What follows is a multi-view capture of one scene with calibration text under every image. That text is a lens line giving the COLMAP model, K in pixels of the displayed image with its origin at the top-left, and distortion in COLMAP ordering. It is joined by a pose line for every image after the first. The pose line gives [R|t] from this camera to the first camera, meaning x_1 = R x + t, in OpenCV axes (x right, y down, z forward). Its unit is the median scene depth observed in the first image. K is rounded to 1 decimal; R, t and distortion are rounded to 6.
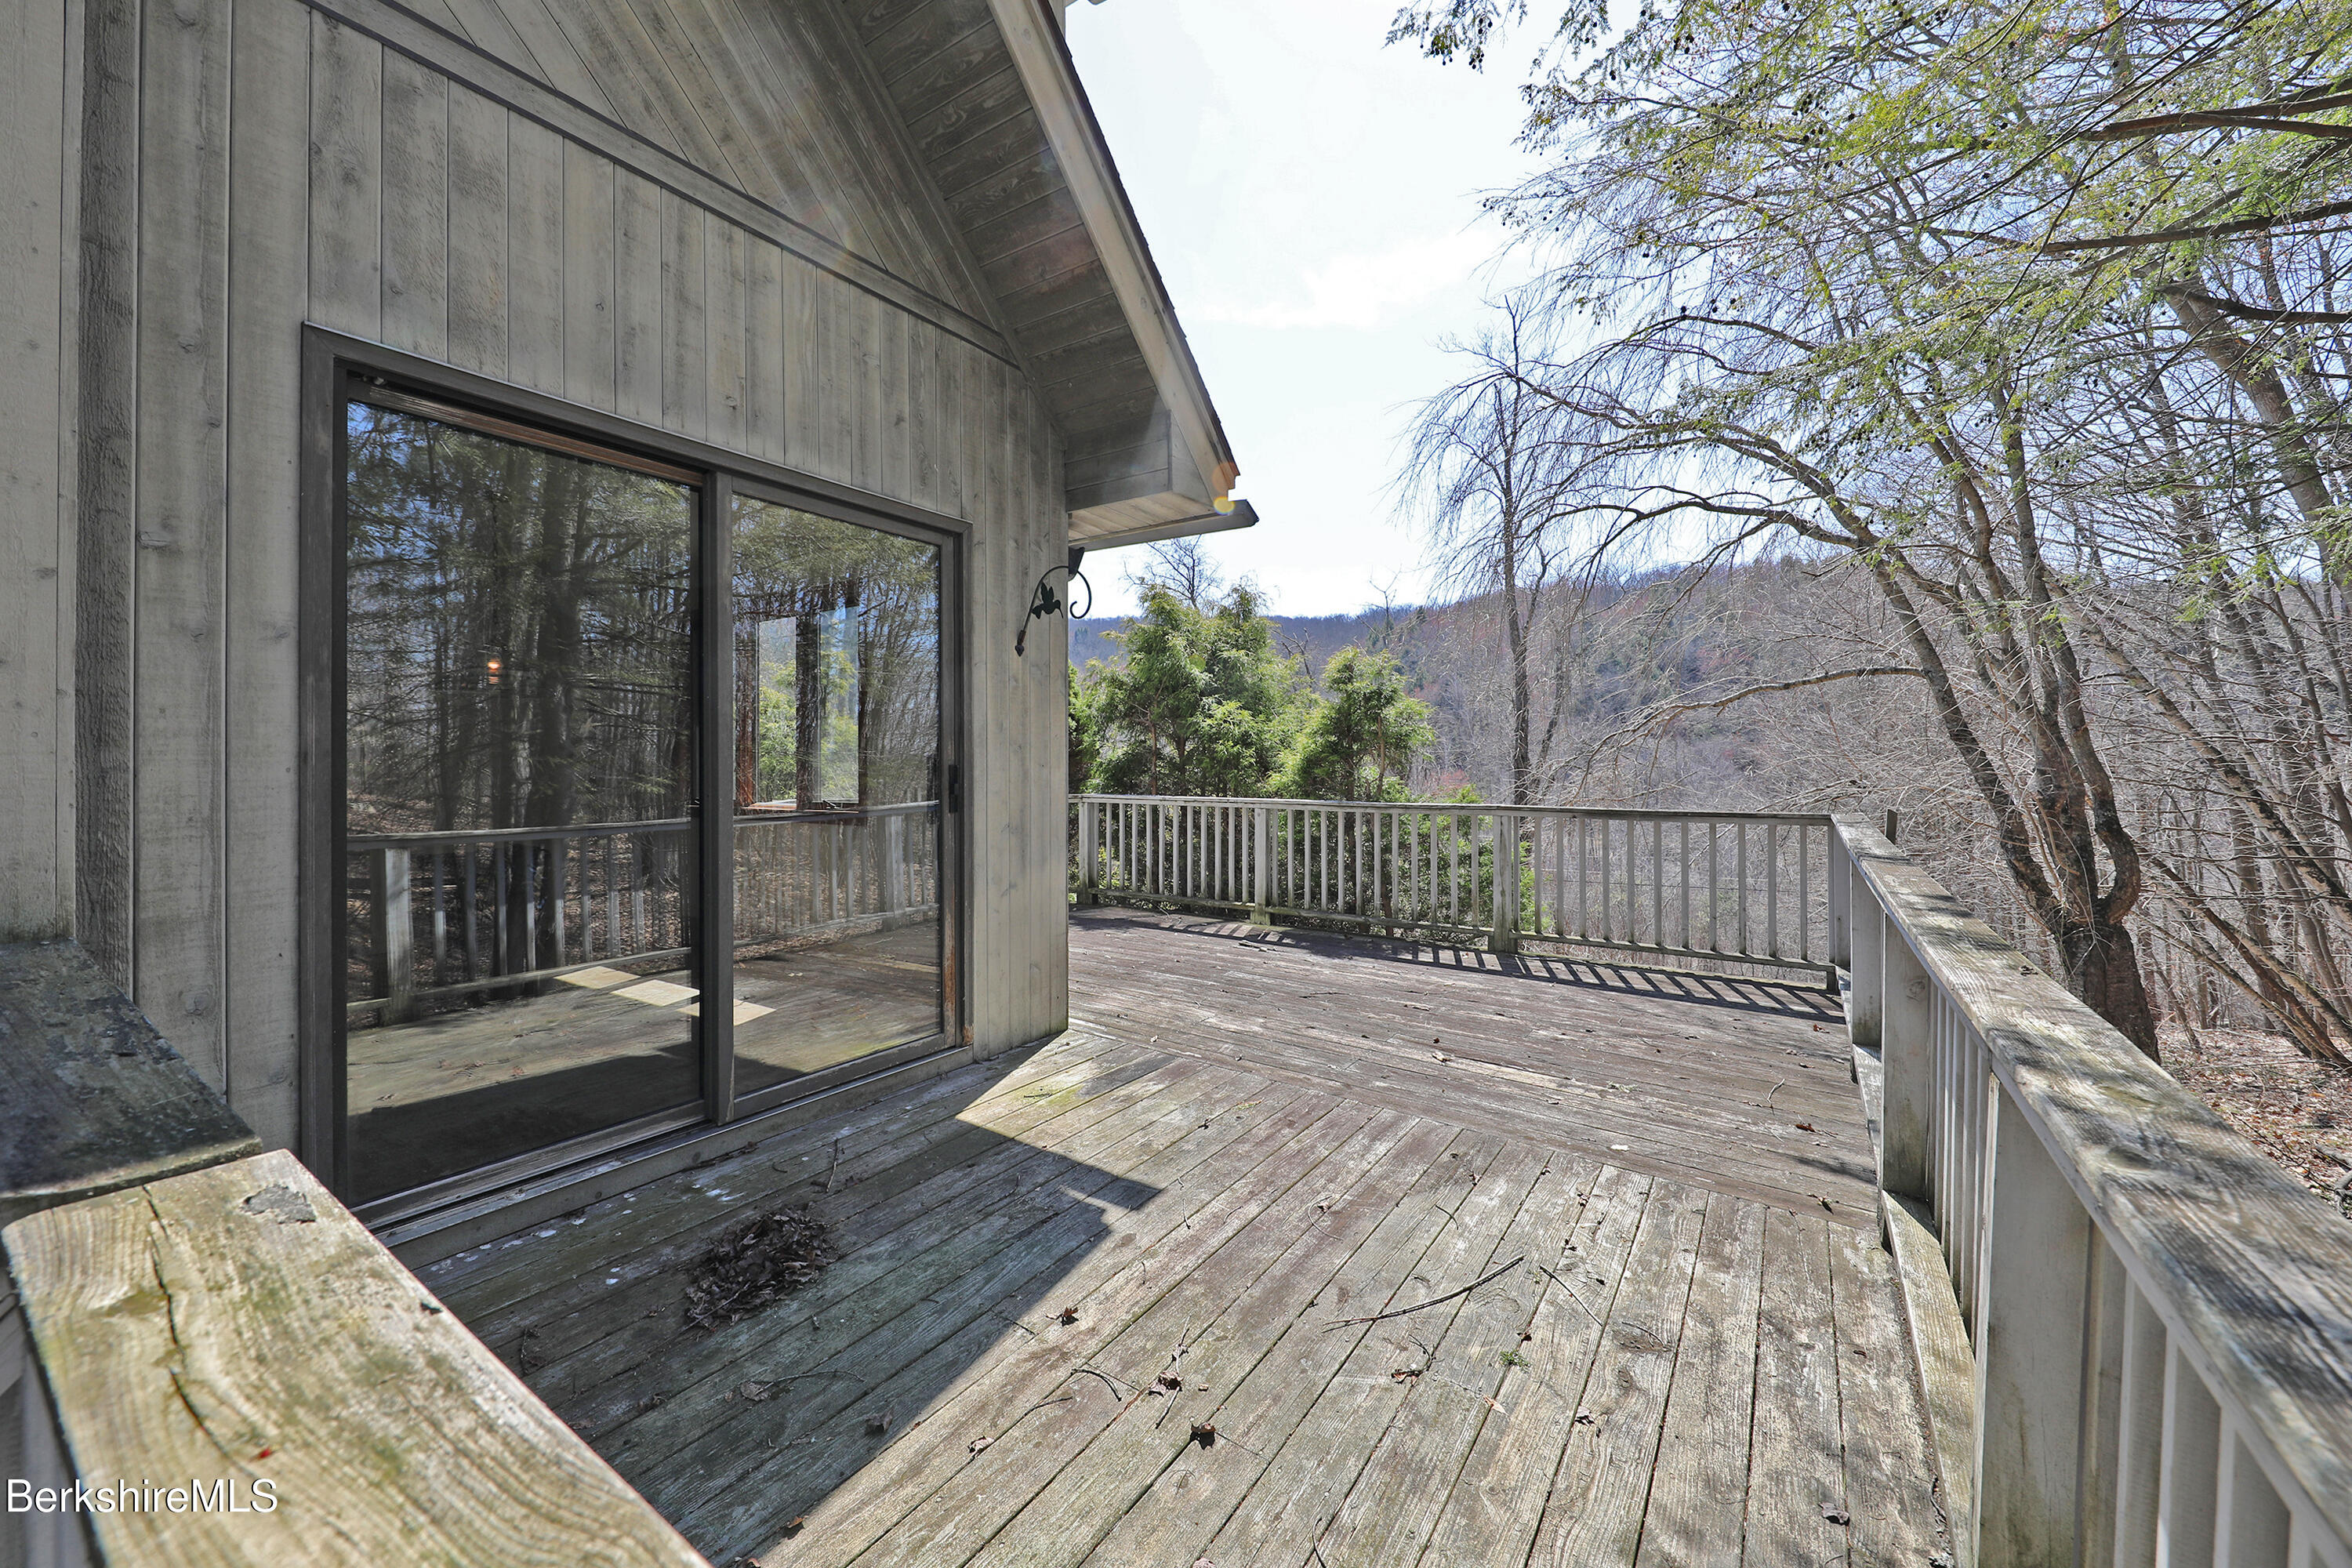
lens RADIAL K [[908.3, 0, 1170.5], [0, 908.3, 768.2], [0, 0, 1]] dist [0.000014, -0.000007]
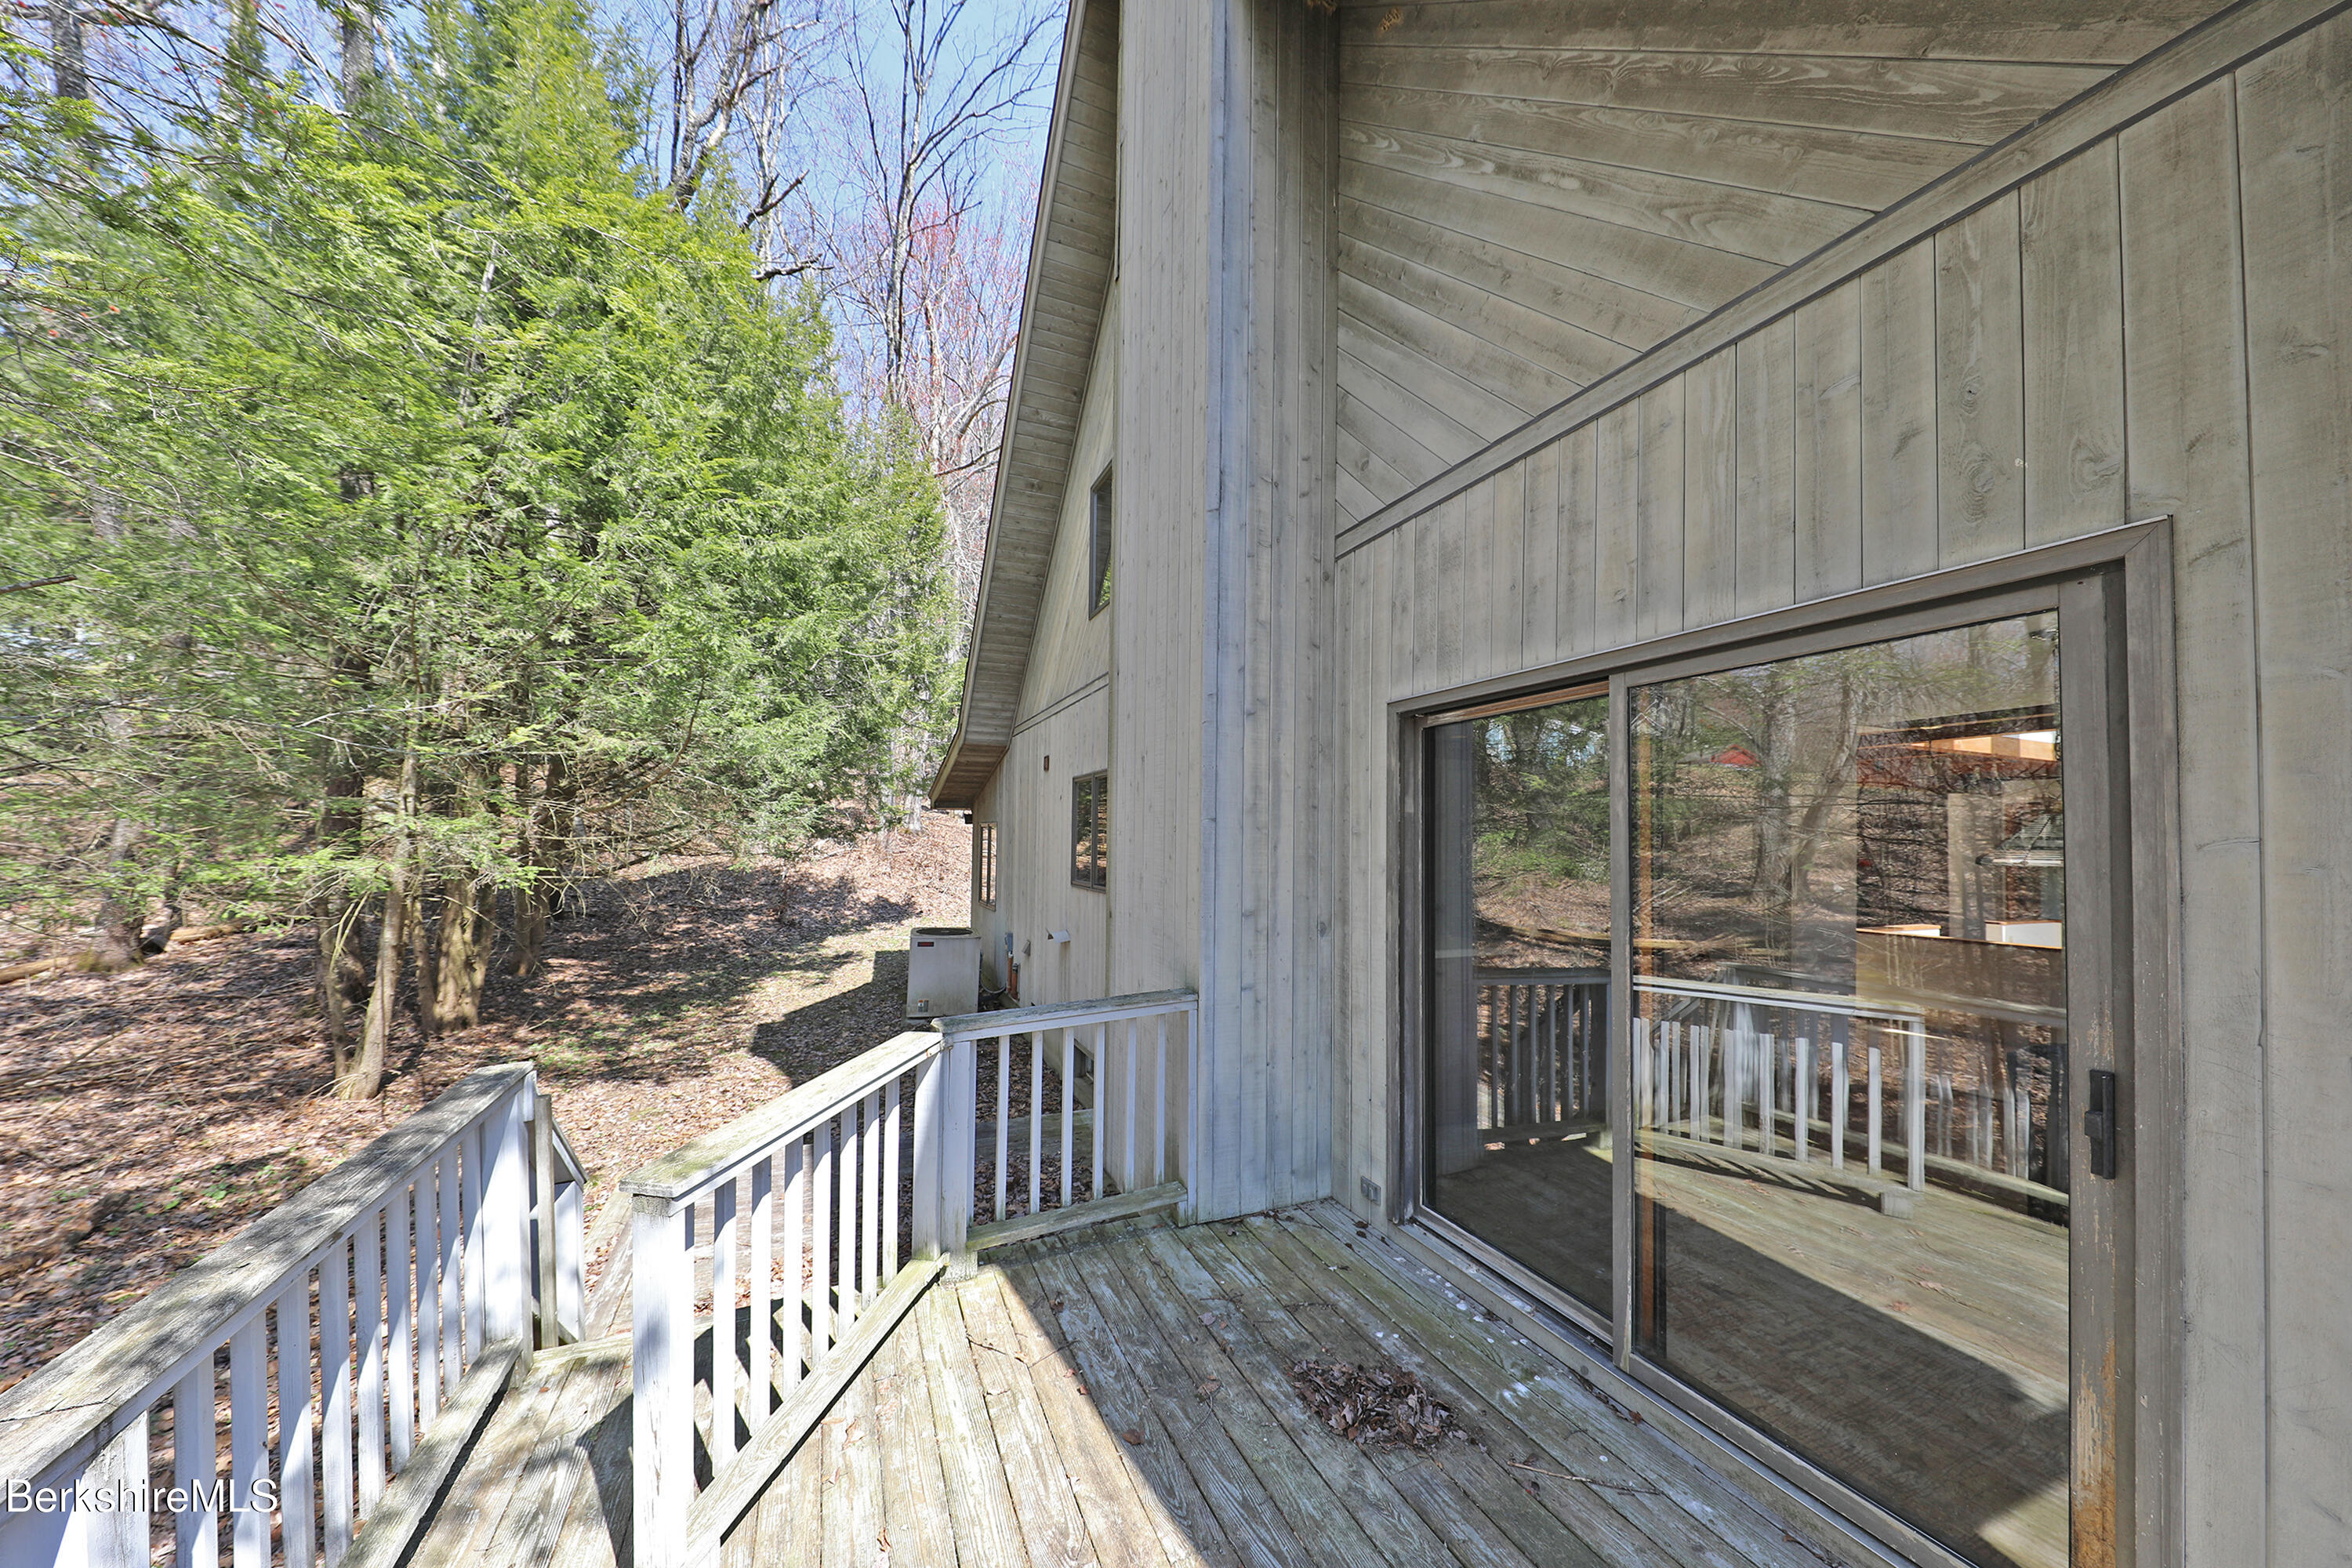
lens RADIAL K [[778.4, 0, 1181.2], [0, 778.4, 832.7], [0, 0, 1]] dist [0.002850, -0.002858]
pose [[-0.526345, -0.013801, -0.850159, 0.473640], [-0.014970, 0.999864, -0.006964, -0.158790], [0.850139, 0.009062, -0.526480, 1.132865]]
